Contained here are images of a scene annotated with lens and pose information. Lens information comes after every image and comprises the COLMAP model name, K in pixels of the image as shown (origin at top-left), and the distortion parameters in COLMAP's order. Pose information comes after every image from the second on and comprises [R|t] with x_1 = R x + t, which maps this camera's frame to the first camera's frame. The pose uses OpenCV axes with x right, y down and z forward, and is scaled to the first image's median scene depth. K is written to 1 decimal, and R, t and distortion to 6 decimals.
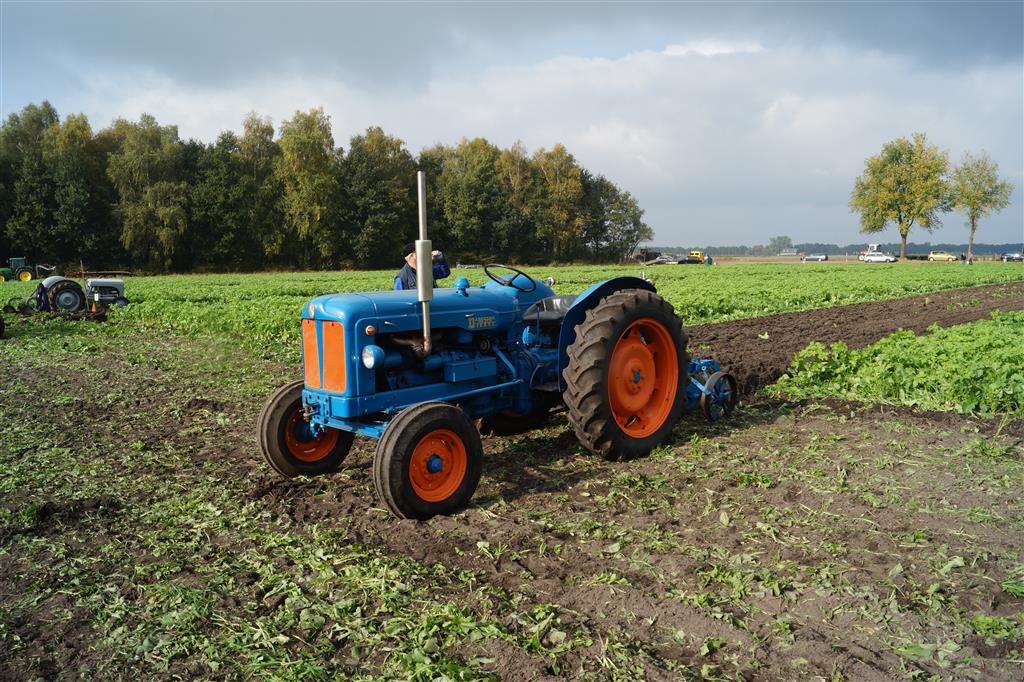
lens RADIAL K [[797.1, 0, 512.0], [0, 797.1, 341.0], [0, 0, 1]] dist [-0.072582, 0.002248]
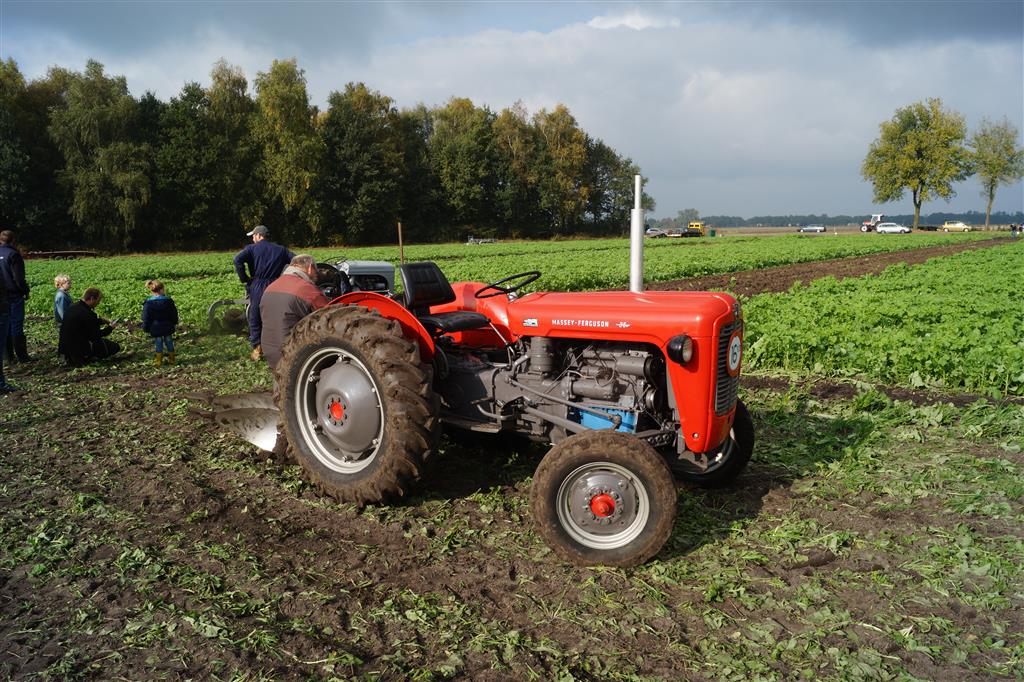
lens RADIAL K [[797.1, 0, 512.0], [0, 797.1, 341.0], [0, 0, 1]] dist [-0.072582, 0.002248]
pose [[0.992034, -0.025027, 0.123459, -0.121797], [0.021181, 0.999252, 0.032368, -0.009858], [-0.124176, -0.029495, 0.991822, 0.109530]]
